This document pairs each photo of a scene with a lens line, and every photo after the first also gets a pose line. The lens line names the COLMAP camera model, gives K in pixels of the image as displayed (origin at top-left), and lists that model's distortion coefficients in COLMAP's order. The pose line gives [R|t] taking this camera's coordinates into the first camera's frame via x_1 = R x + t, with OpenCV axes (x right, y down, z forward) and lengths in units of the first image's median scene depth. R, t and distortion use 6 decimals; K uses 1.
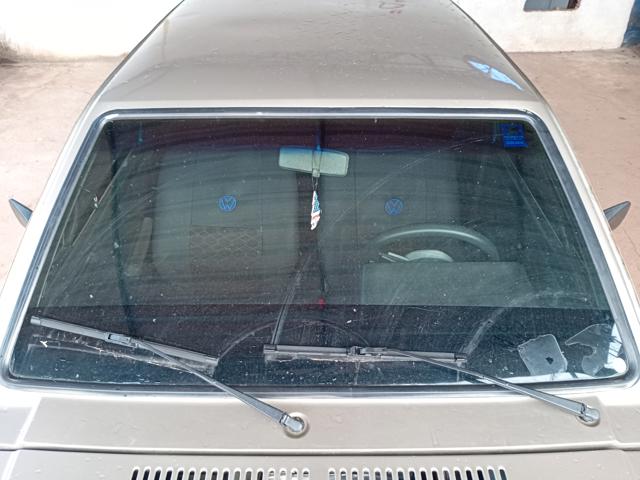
lens RADIAL K [[538.3, 0, 320.0], [0, 538.3, 240.0], [0, 0, 1]] dist [0.003048, -0.009159]
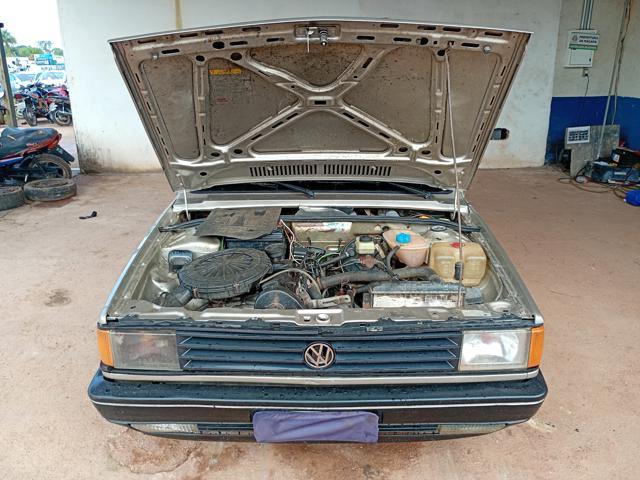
lens RADIAL K [[532.3, 0, 321.4], [0, 532.3, 219.5], [0, 0, 1]] dist [0.054040, -0.059548]
pose [[0.999992, 0.002822, -0.002903, 0.006841], [-0.003623, 0.943863, -0.330317, 0.953872], [0.001808, 0.330324, 0.943866, -1.016378]]
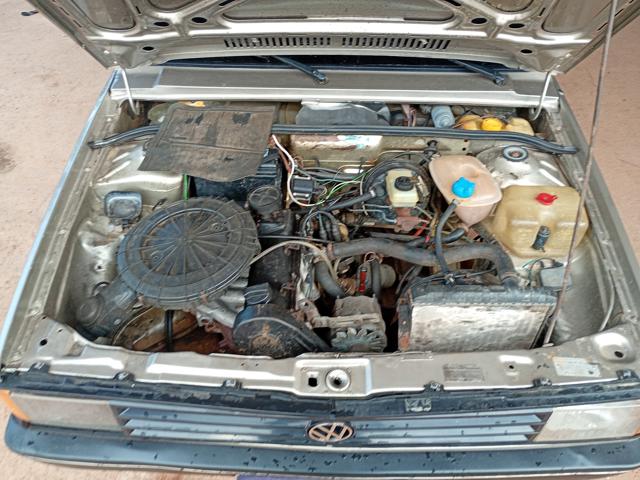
lens RADIAL K [[533.8, 0, 316.7], [0, 533.8, 230.1], [0, 0, 1]] dist [0.055920, -0.063462]
pose [[0.999564, 0.028457, -0.007883, -0.025463], [-0.027196, 0.991184, 0.129674, 0.419879], [0.011504, -0.129404, 0.991525, -0.516421]]
